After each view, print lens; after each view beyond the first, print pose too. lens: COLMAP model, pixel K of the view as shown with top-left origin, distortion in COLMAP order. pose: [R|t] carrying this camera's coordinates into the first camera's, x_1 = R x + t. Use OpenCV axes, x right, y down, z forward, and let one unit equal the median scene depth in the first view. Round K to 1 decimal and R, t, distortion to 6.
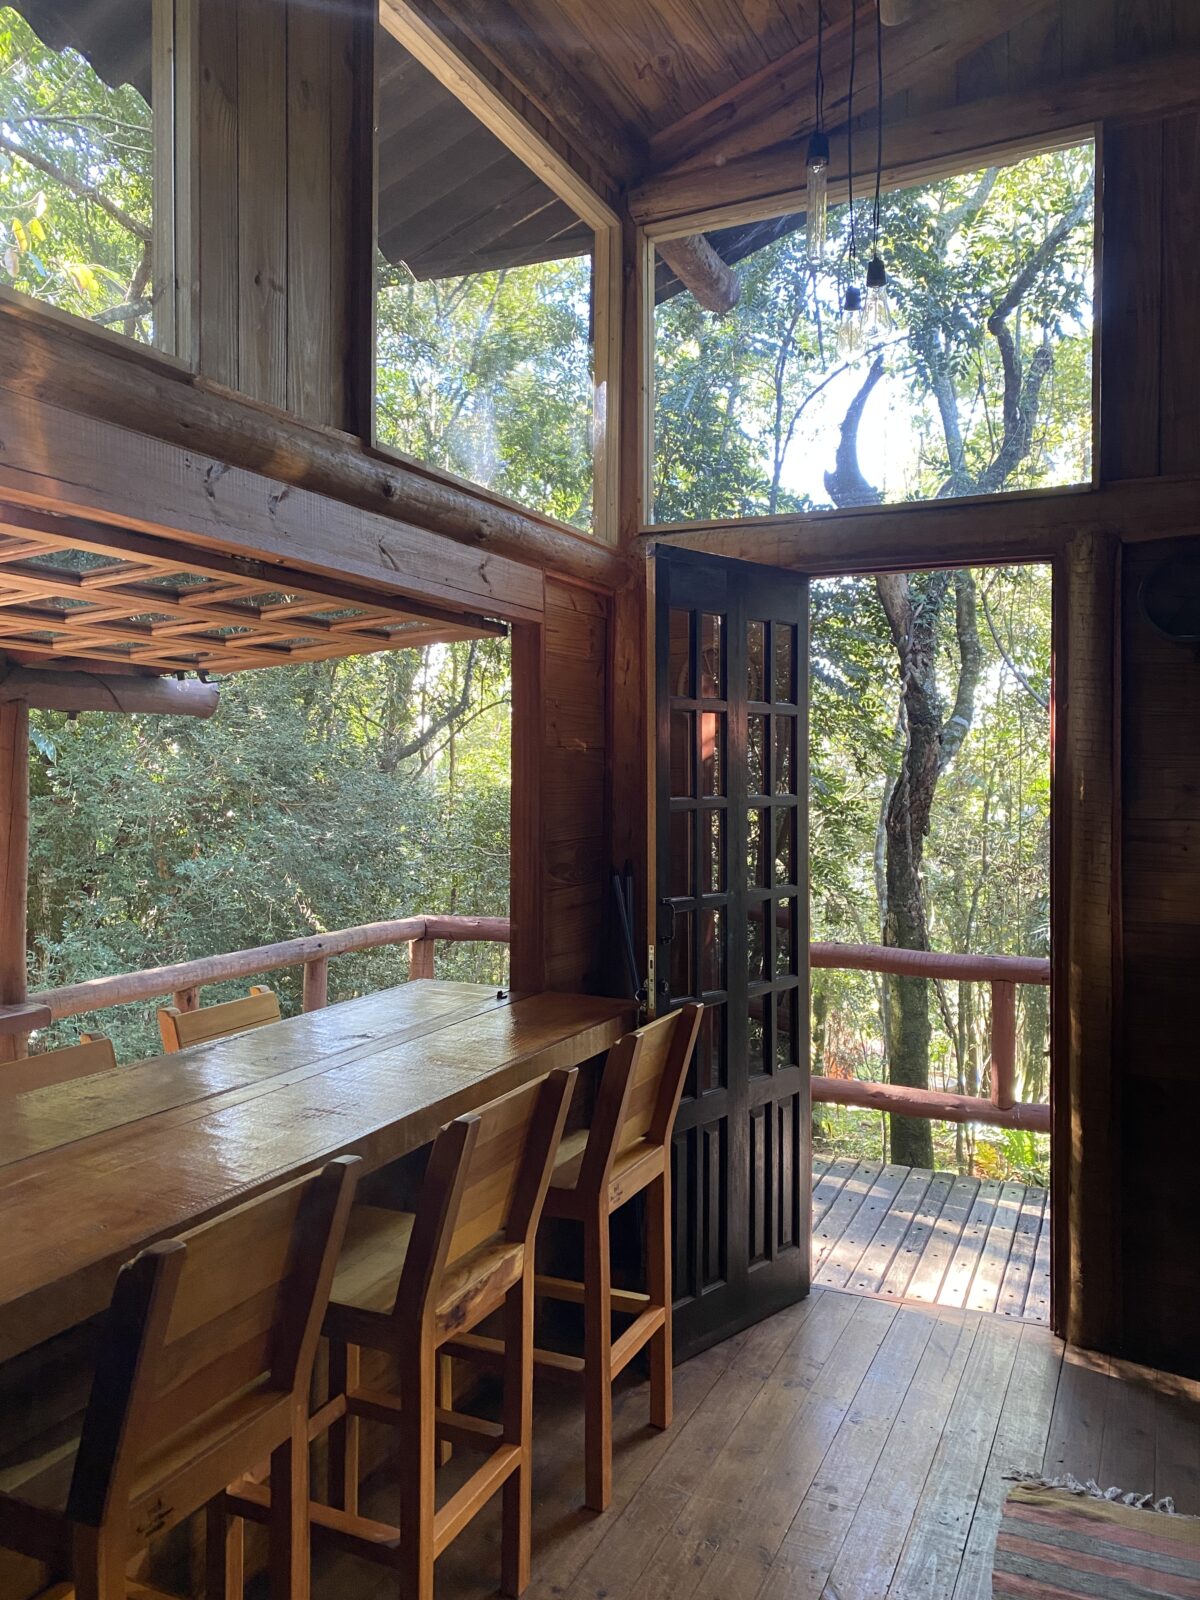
lens RADIAL K [[1206.6, 0, 600.0], [0, 1206.6, 800.0], [0, 0, 1]] dist [0.080311, -0.091241]
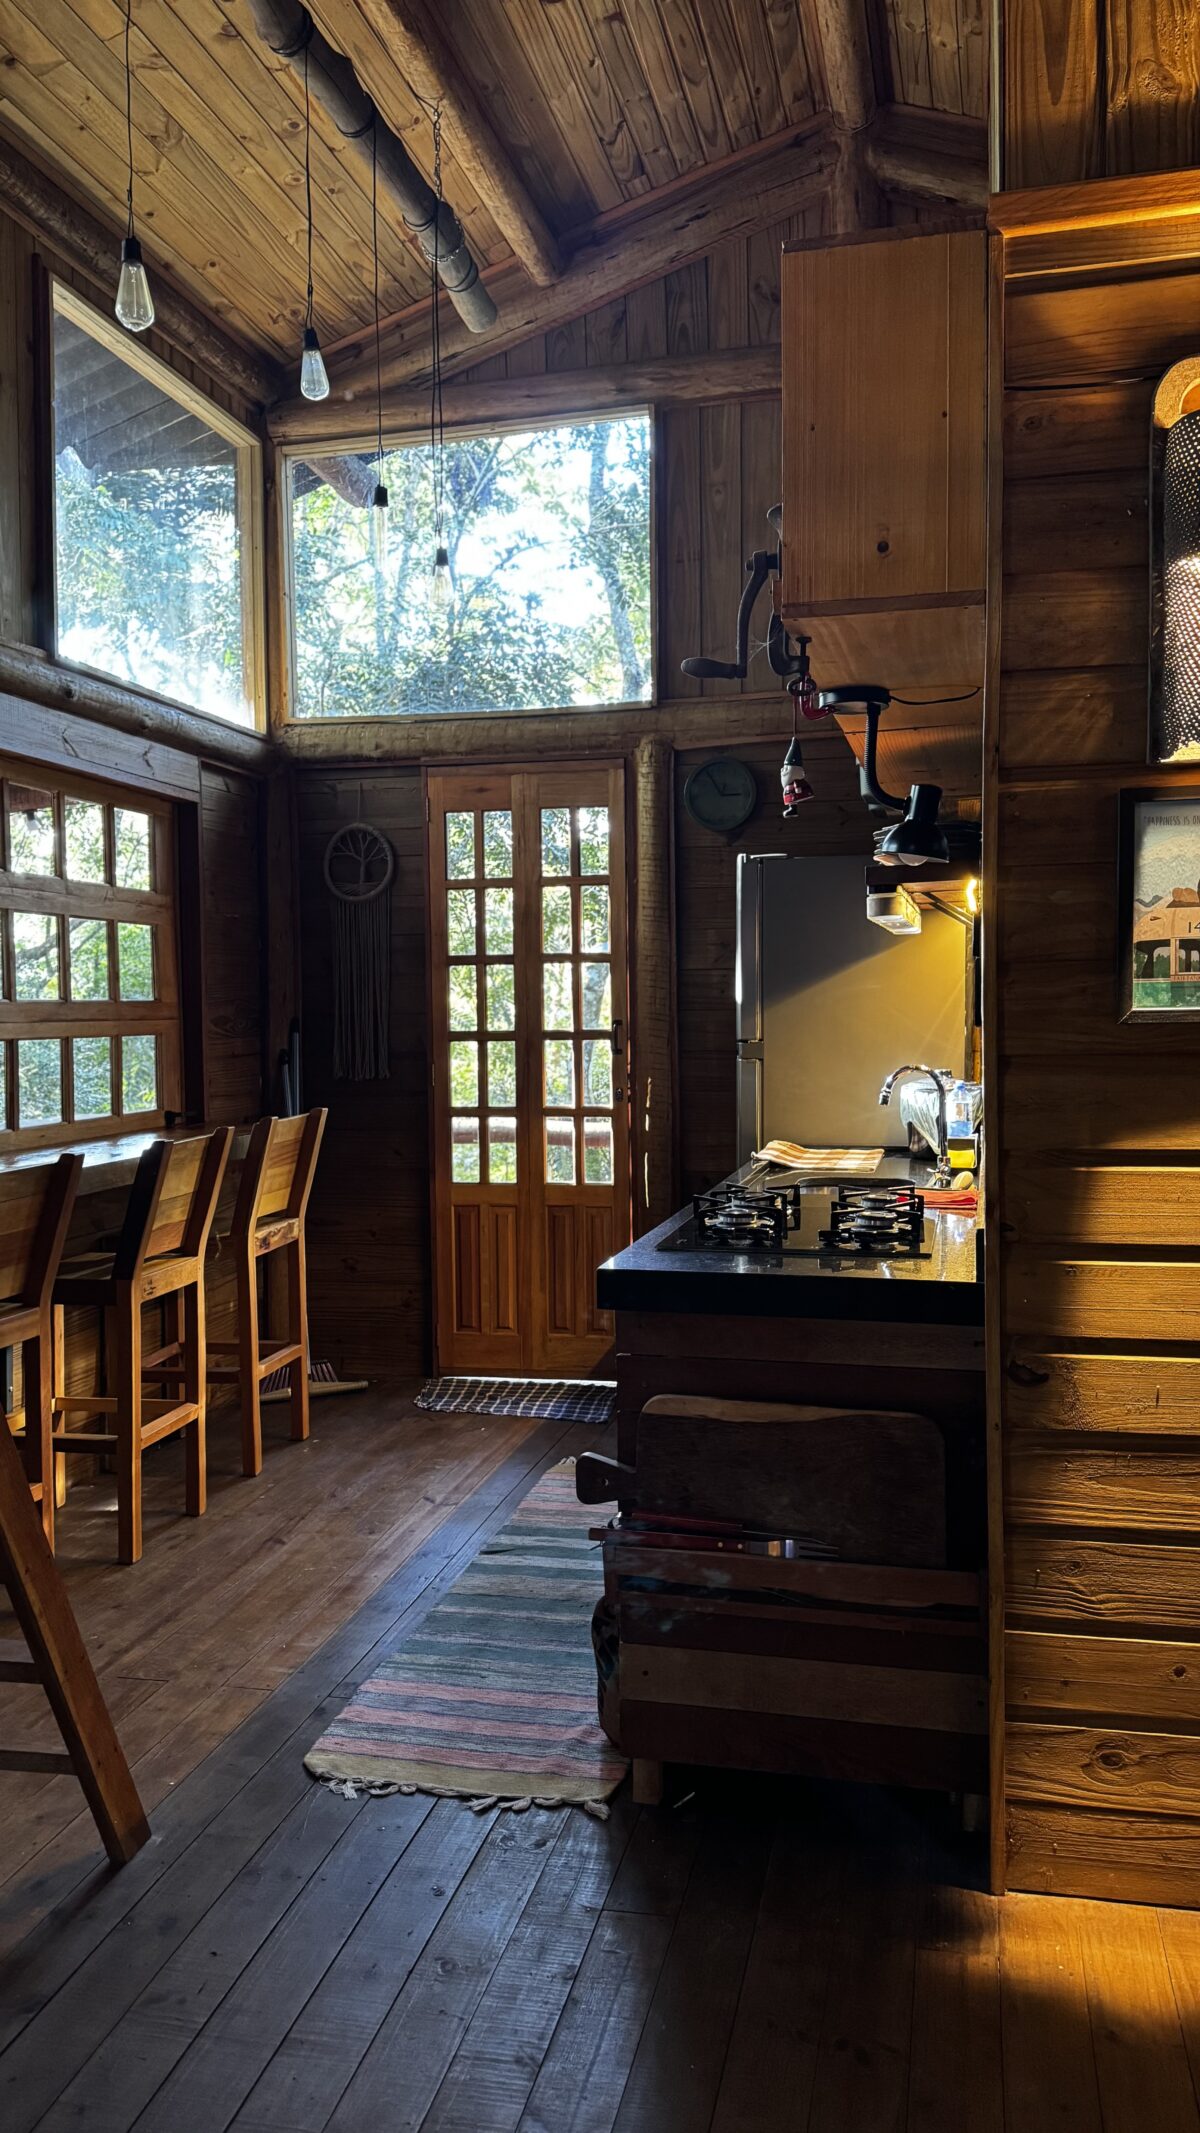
lens RADIAL K [[1596.9, 0, 600.0], [0, 1596.9, 1066.5], [0, 0, 1]] dist [0.194526, -0.365142]
pose [[0.978686, -0.017711, 0.204597, 0.005846], [0.014184, 0.999725, 0.018692, 0.083228], [-0.204872, -0.015392, 0.978668, -0.608631]]
